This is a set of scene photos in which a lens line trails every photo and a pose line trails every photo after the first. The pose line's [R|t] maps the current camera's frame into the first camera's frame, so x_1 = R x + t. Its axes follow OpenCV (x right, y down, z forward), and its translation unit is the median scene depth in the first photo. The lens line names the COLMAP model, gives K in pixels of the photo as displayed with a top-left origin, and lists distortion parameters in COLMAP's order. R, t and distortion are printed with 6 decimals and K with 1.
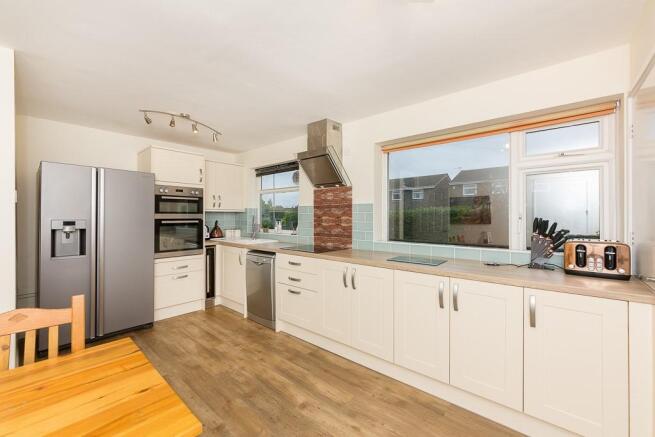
lens RADIAL K [[278.6, 0, 327.5], [0, 278.6, 218.5], [0, 0, 1]] dist [0.000108, -0.000053]
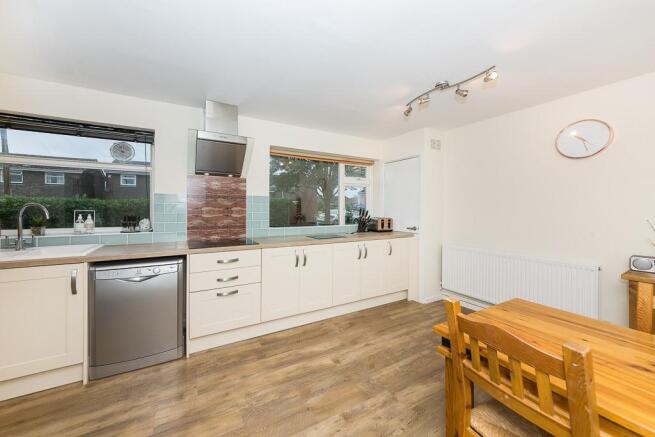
lens RADIAL K [[234.0, 0, 325.7], [0, 234.0, 209.8], [0, 0, 1]] dist [-0.001124, -0.000141]
pose [[0.346175, -0.012653, 0.938085, -0.657686], [0.002153, 0.999917, 0.012693, -0.008669], [-0.938168, -0.002374, 0.346173, 0.423618]]
